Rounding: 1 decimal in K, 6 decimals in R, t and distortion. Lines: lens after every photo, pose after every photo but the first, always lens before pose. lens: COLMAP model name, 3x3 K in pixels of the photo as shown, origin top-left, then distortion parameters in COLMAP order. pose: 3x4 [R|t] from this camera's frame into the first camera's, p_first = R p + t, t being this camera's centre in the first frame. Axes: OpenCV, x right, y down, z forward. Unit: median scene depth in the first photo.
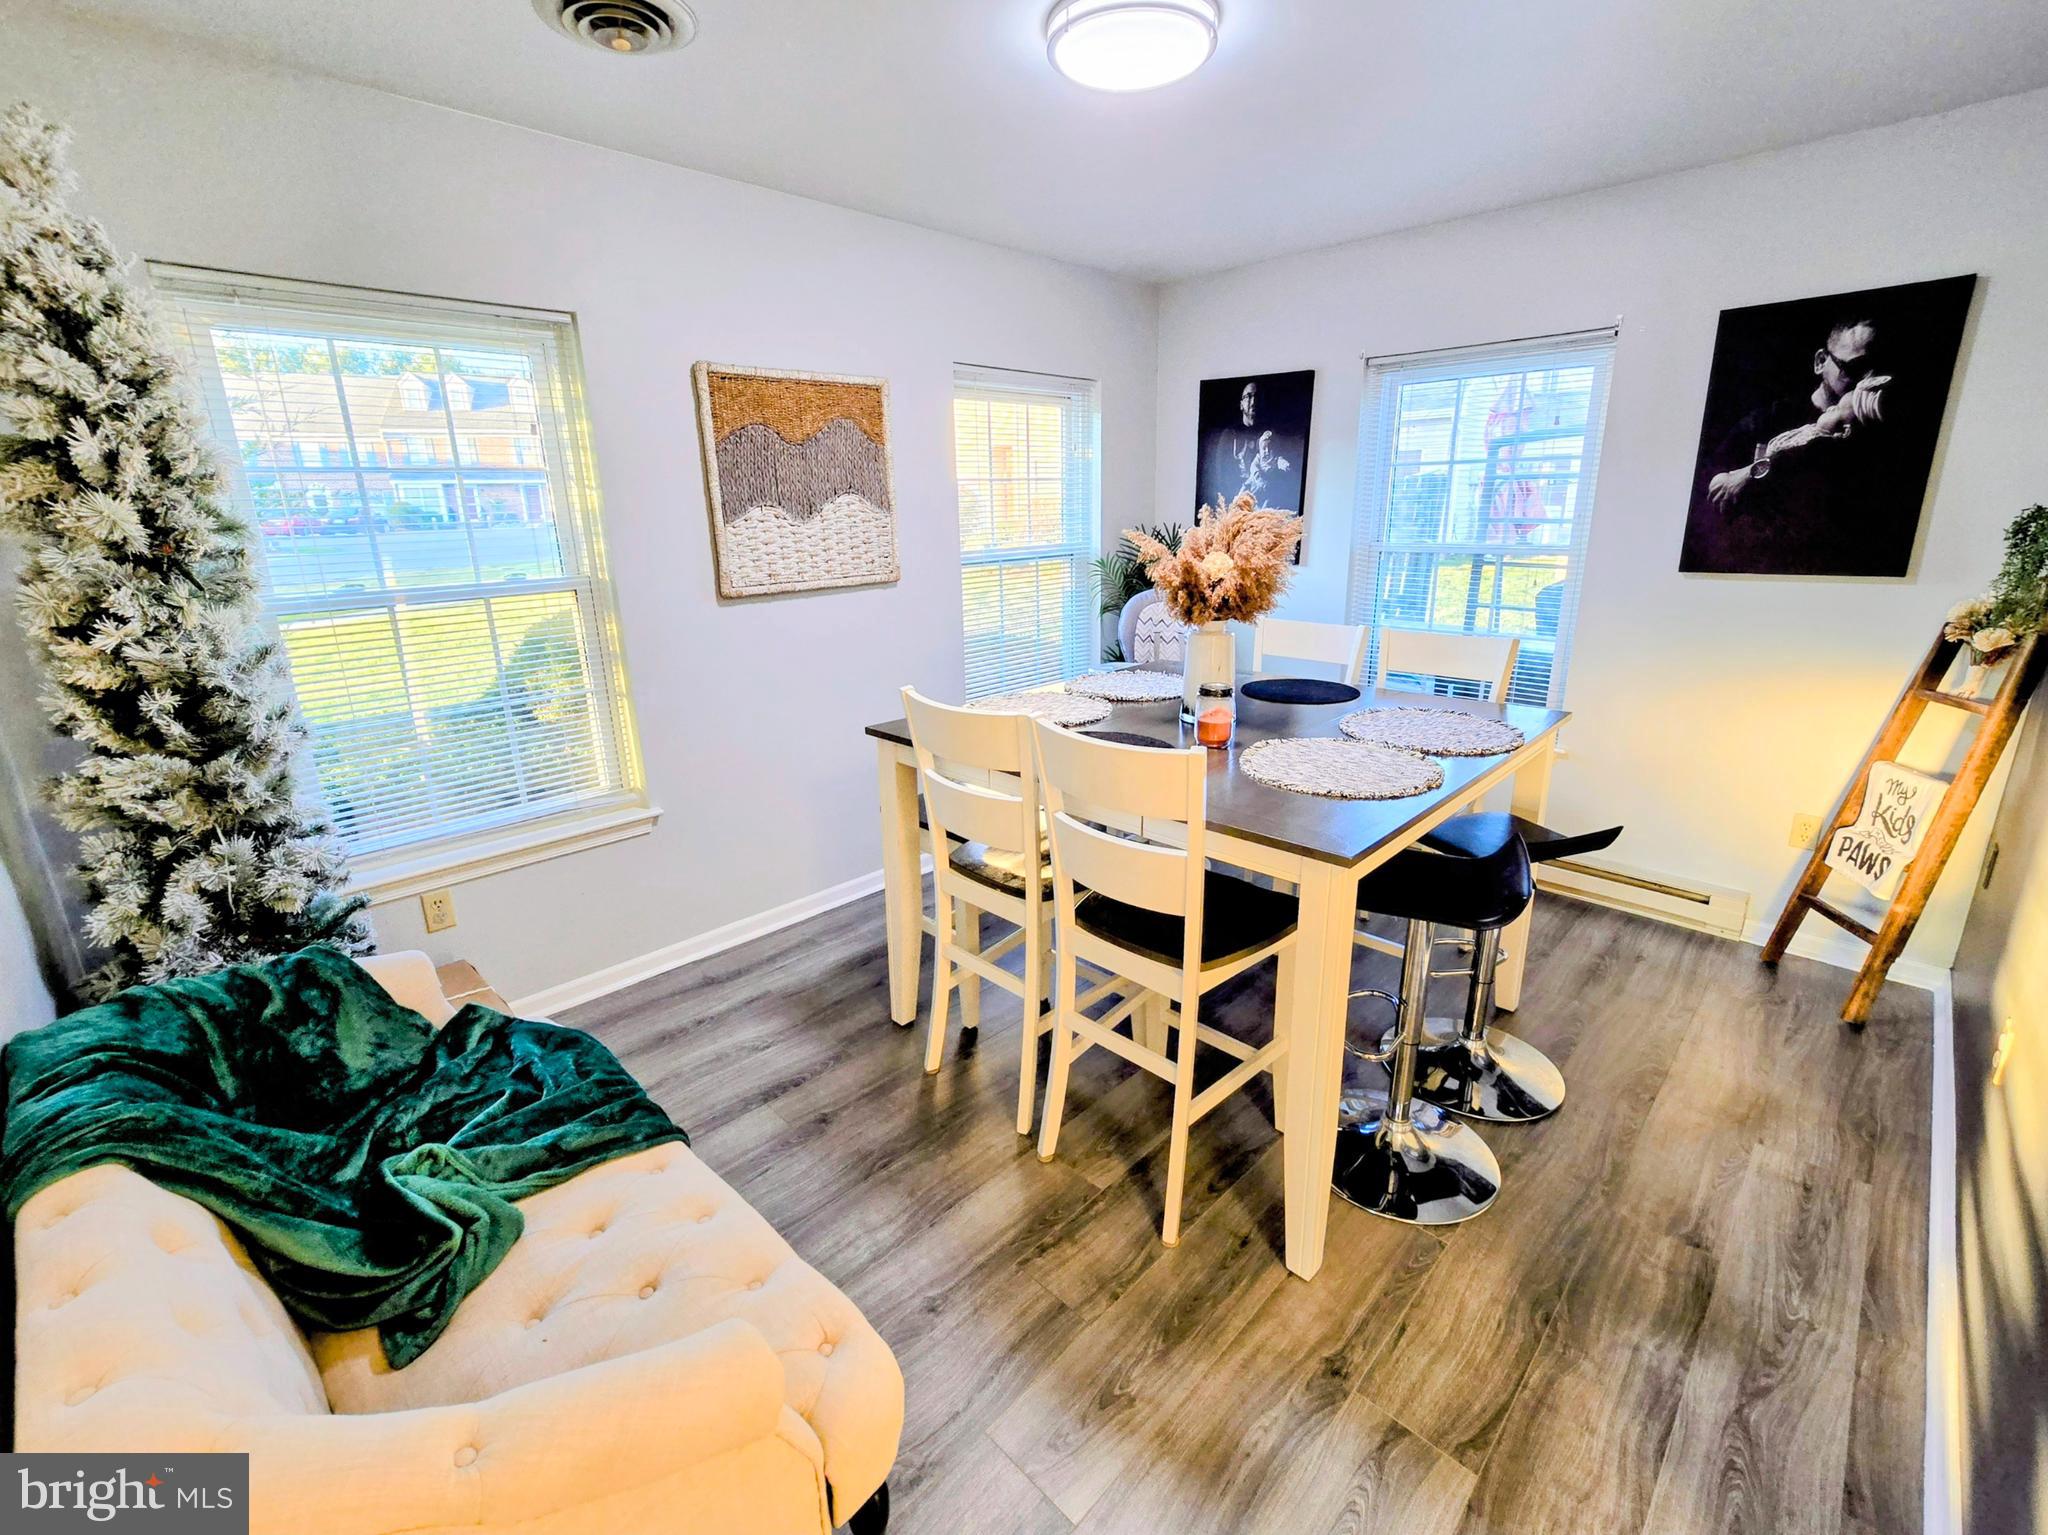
lens RADIAL K [[860.9, 0, 1020.6], [0, 860.9, 759.1], [0, 0, 1]] dist [0.000045, 0.000044]
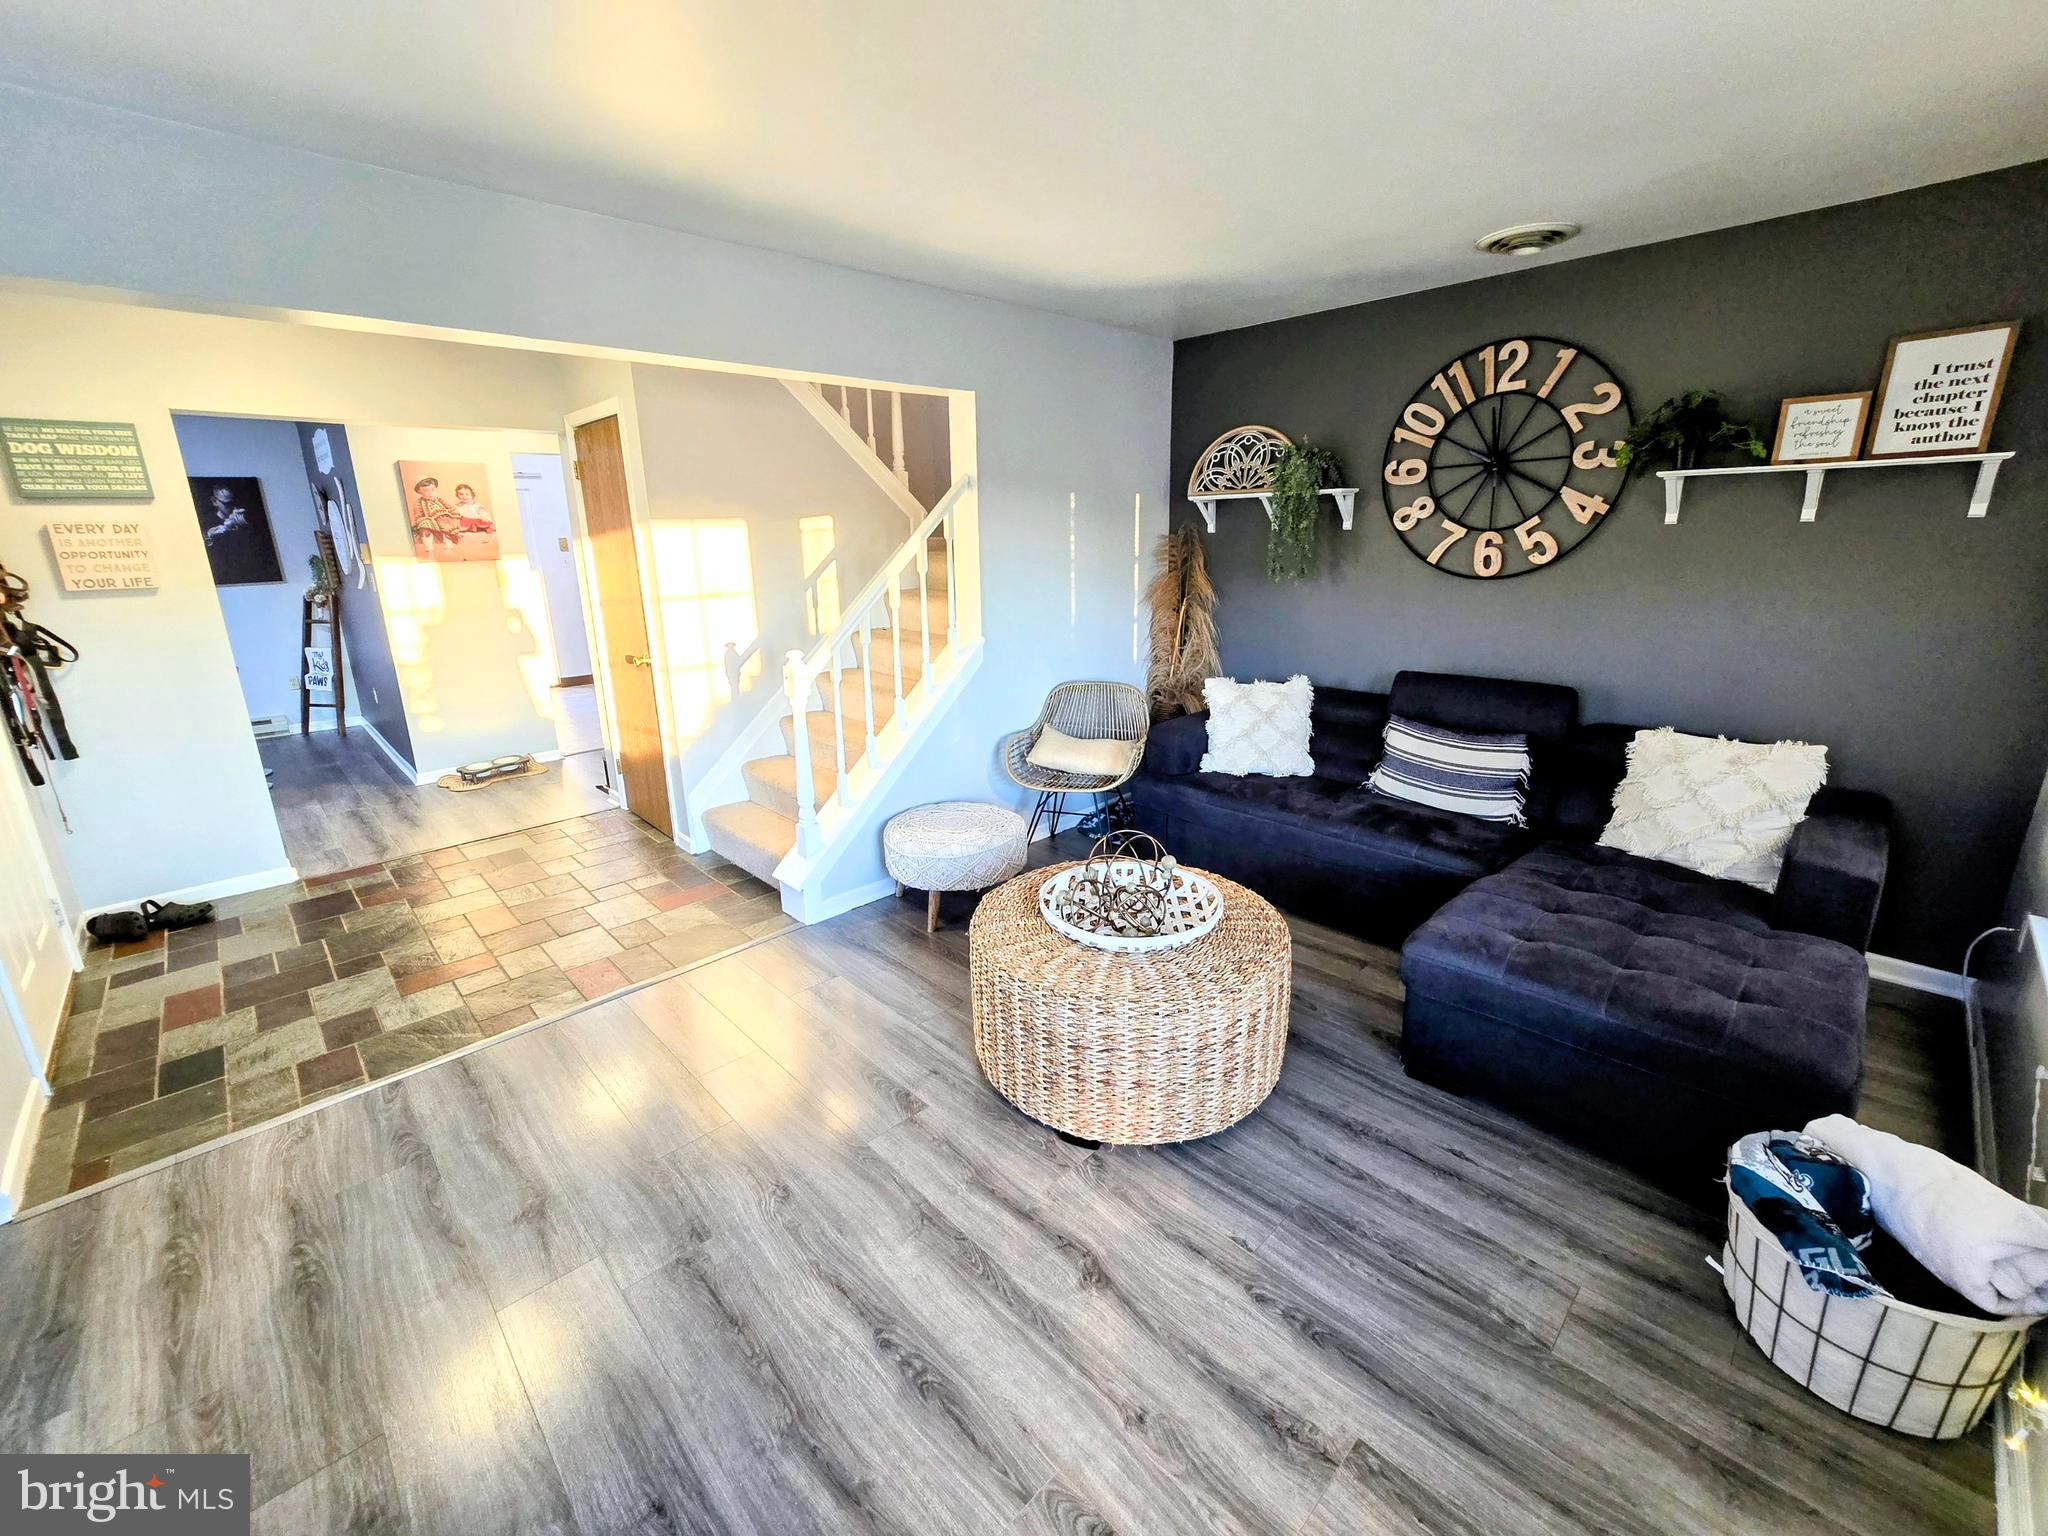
lens RADIAL K [[829.9, 0, 1023.4], [0, 829.9, 742.1], [0, 0, 1]] dist [-0.016651, 0.000092]
pose [[0.023443, -0.230398, 0.972814, -1.547108], [0.295874, 0.931088, 0.213386, 0.401871], [-0.954939, 0.282828, 0.089997, -1.320935]]
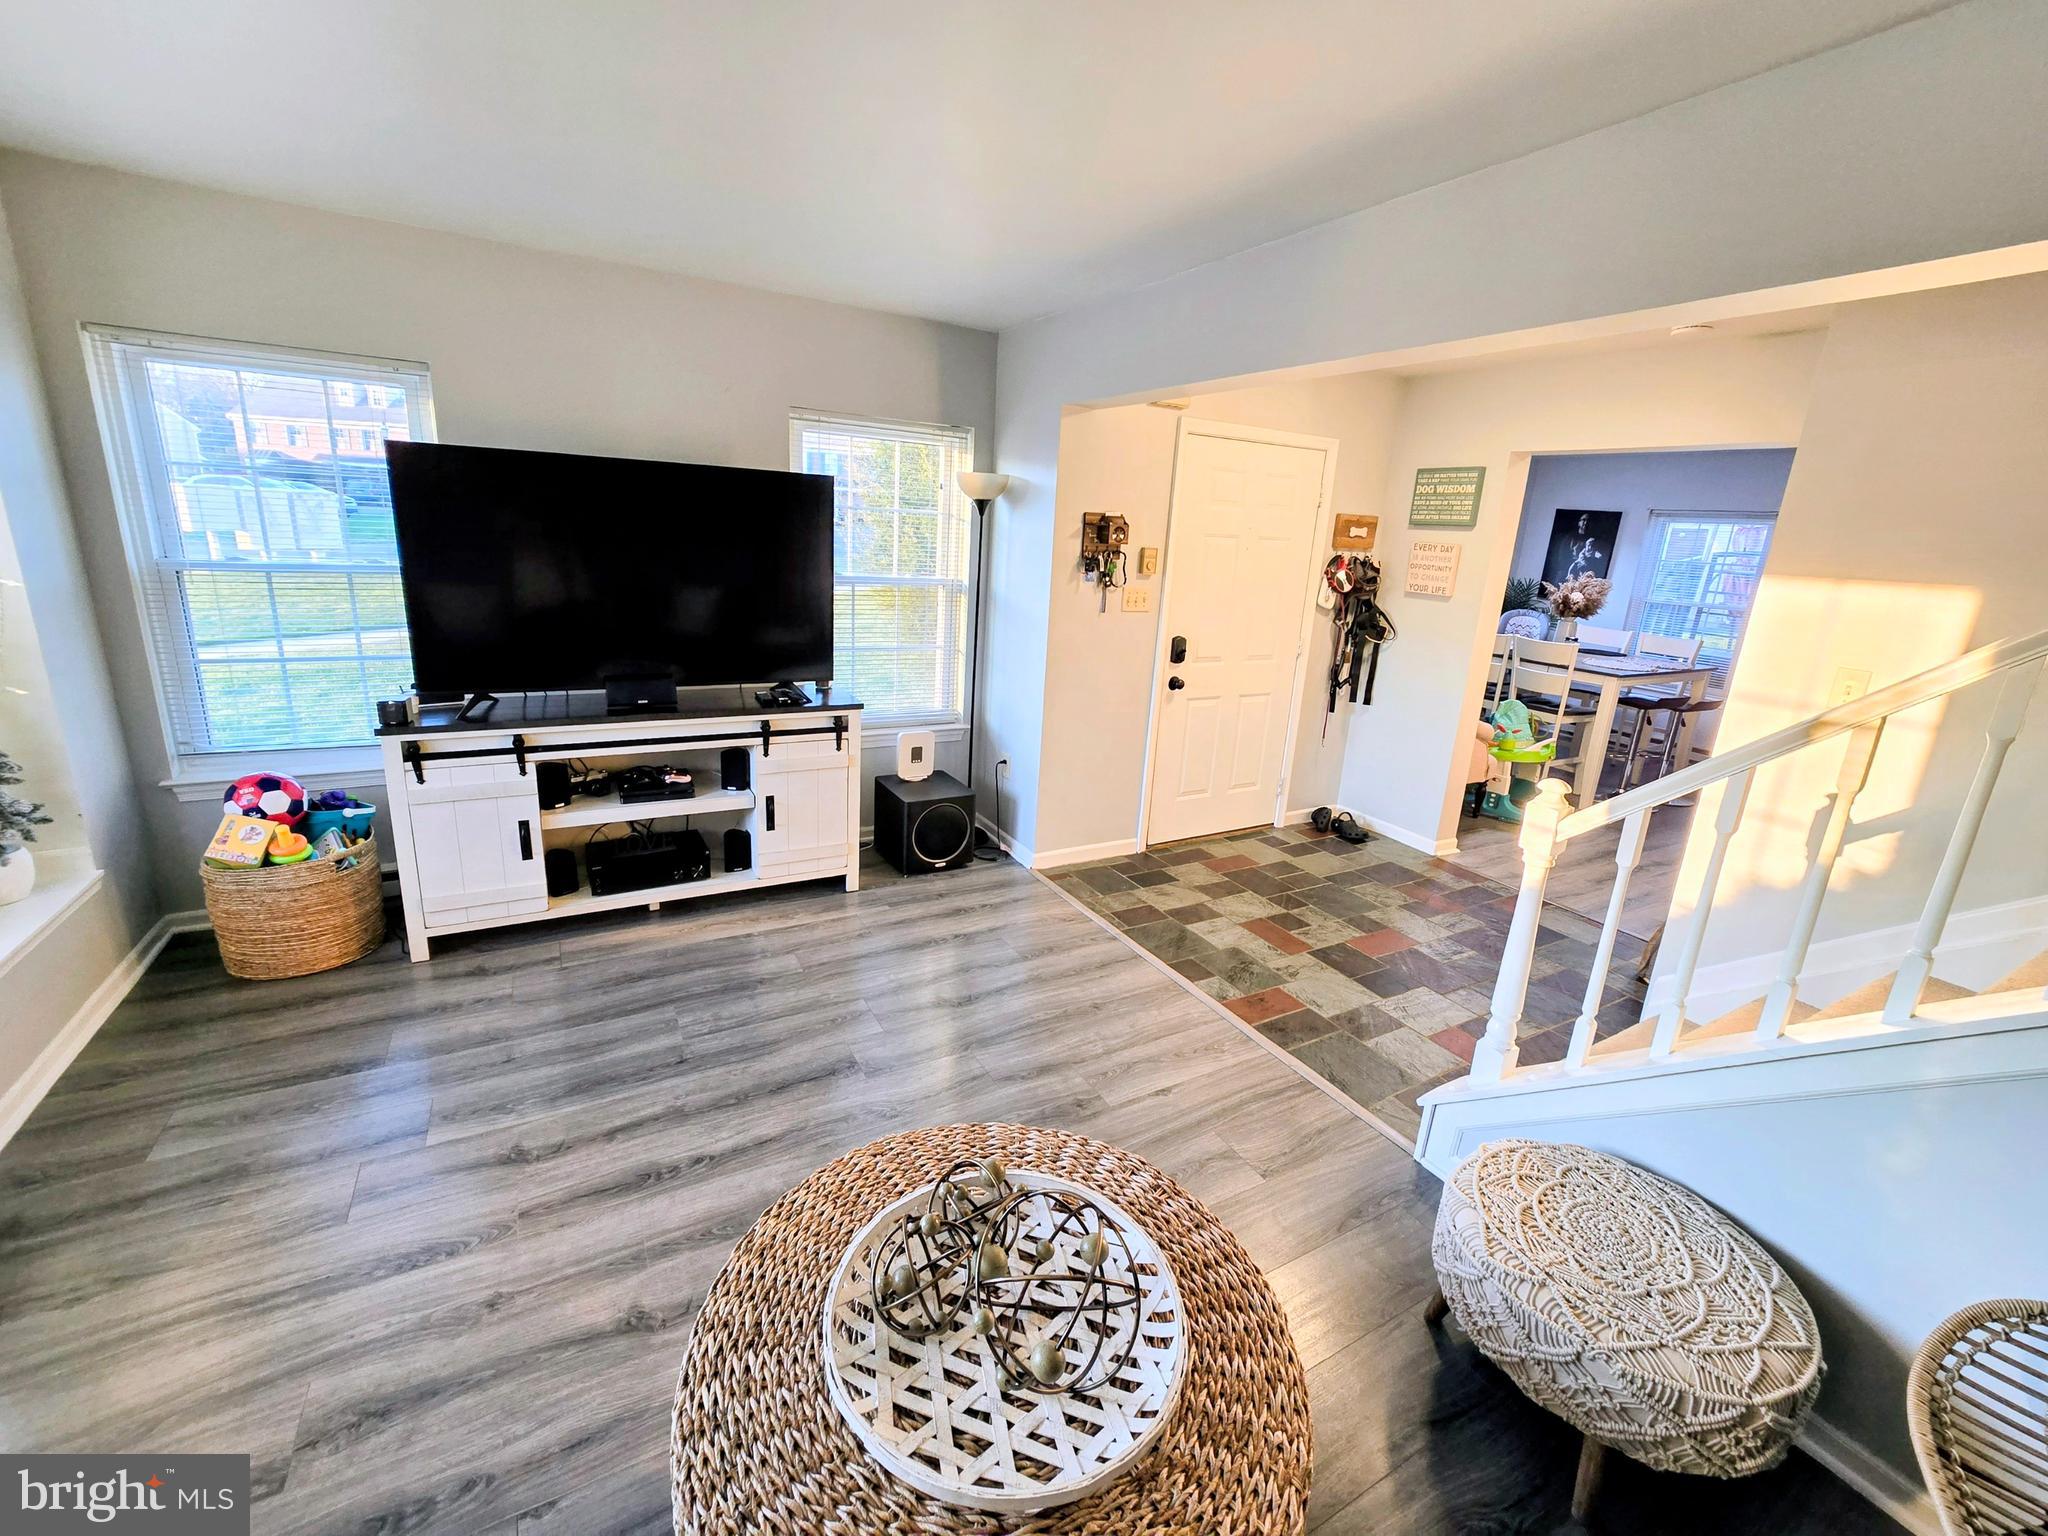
lens RADIAL K [[829.9, 0, 1023.4], [0, 829.9, 742.1], [0, 0, 1]] dist [-0.016651, 0.000092]
pose [[0.960474, 0.144009, -0.238225, -0.689611], [-0.151396, 0.988389, -0.012911, 0.476385], [0.233600, 0.048467, 0.971124, -1.729483]]
